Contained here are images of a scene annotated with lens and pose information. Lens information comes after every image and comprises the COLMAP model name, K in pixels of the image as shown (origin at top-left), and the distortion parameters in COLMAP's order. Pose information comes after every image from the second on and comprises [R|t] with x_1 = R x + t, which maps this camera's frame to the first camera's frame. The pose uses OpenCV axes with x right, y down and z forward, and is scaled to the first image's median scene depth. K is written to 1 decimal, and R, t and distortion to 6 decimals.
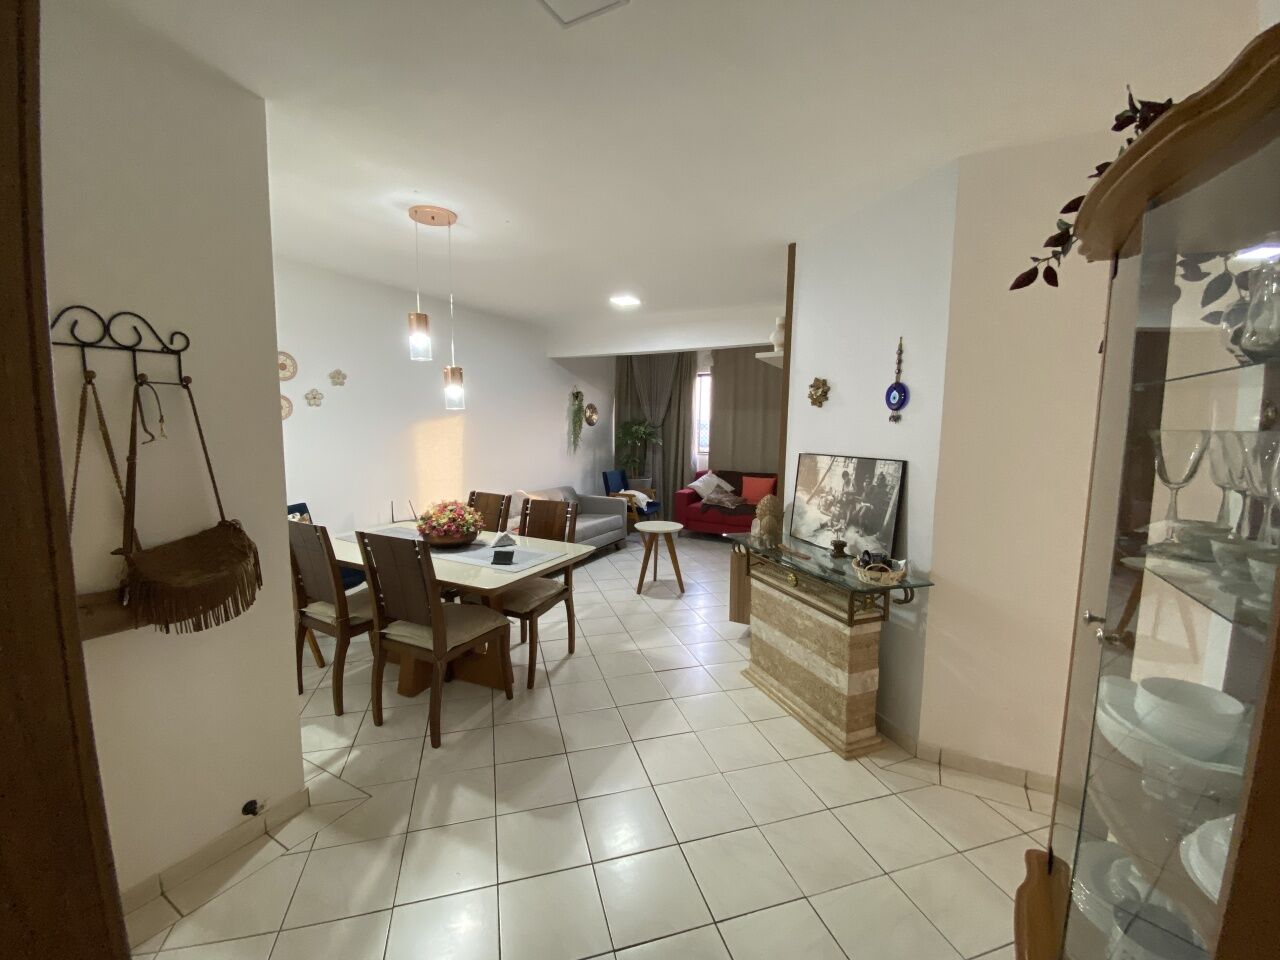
lens RADIAL K [[521.3, 0, 641.9], [0, 521.3, 483.0], [0, 0, 1]] dist [0.023890, -0.022250]
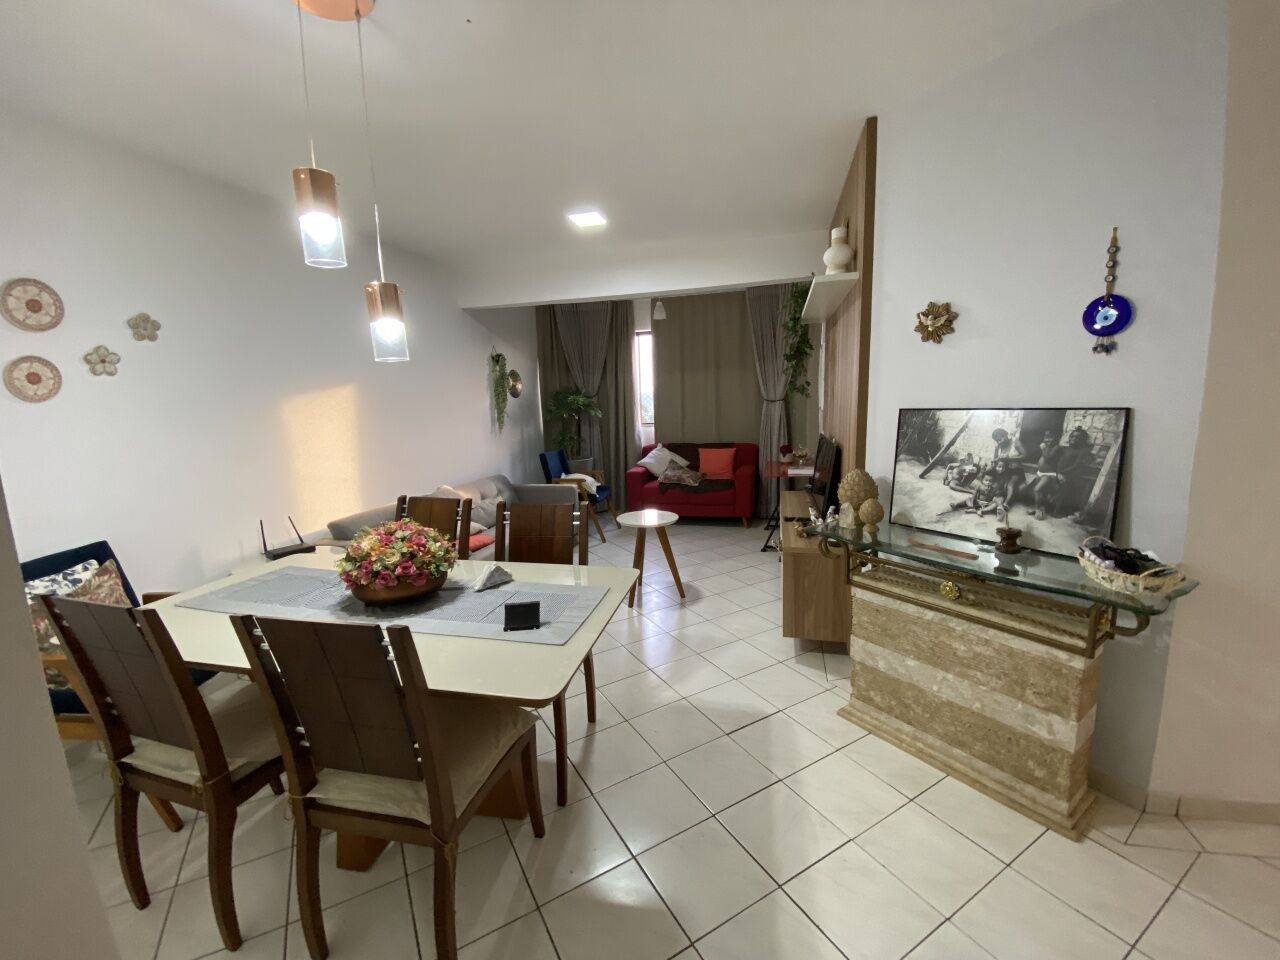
lens RADIAL K [[521.3, 0, 641.9], [0, 521.3, 483.0], [0, 0, 1]] dist [0.023890, -0.022250]
pose [[0.971290, -0.081193, 0.223613, -0.239201], [0.070515, 0.995974, 0.055346, -0.022718], [-0.227207, -0.037989, 0.973105, 0.391637]]
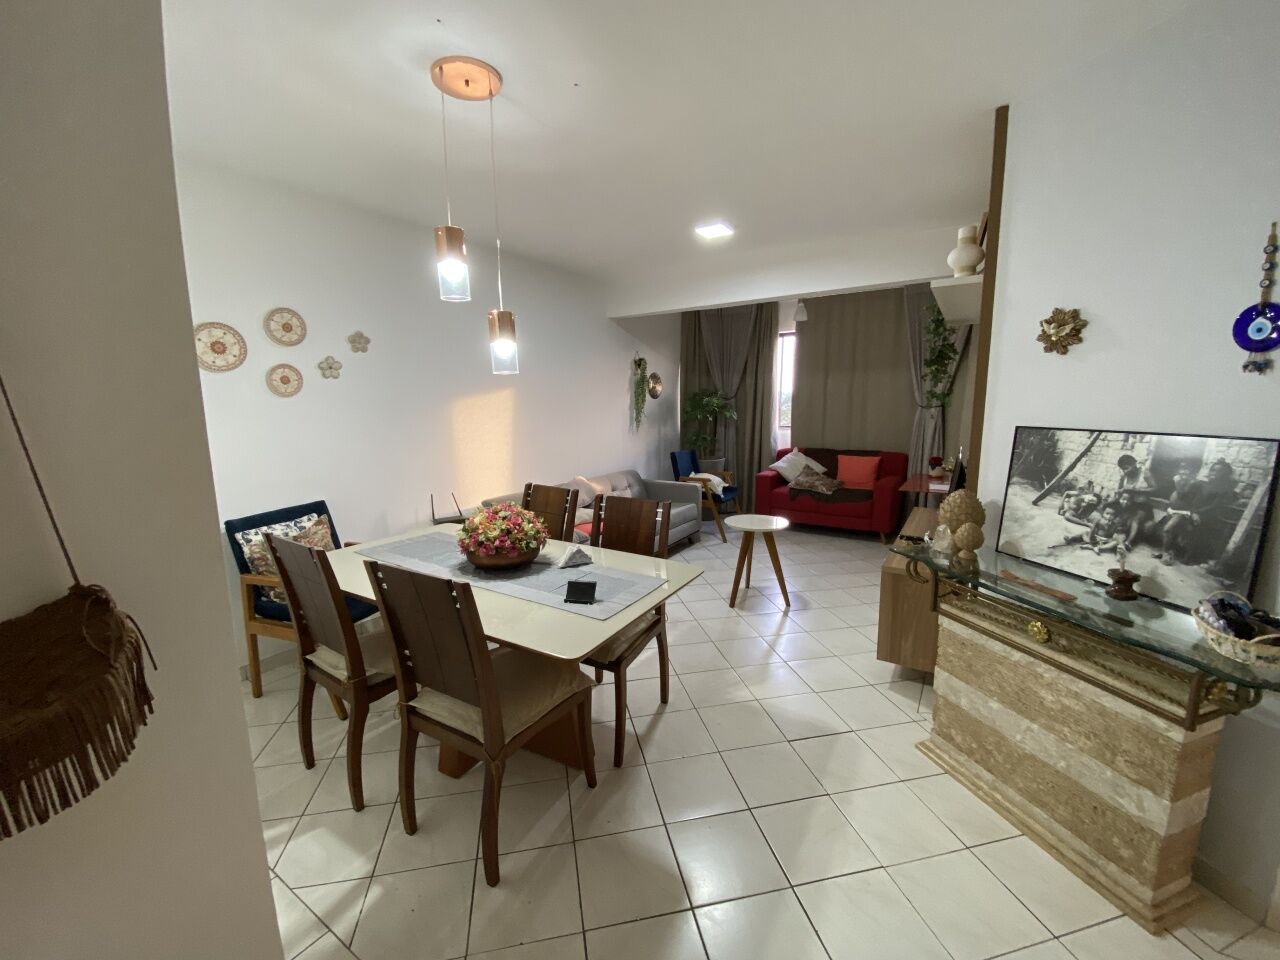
lens RADIAL K [[521.3, 0, 641.9], [0, 521.3, 483.0], [0, 0, 1]] dist [0.023890, -0.022250]
pose [[0.996716, -0.009510, -0.080418, -0.124802], [0.013250, 0.998849, 0.046108, -0.025466], [0.079887, -0.047022, 0.995694, 0.322929]]
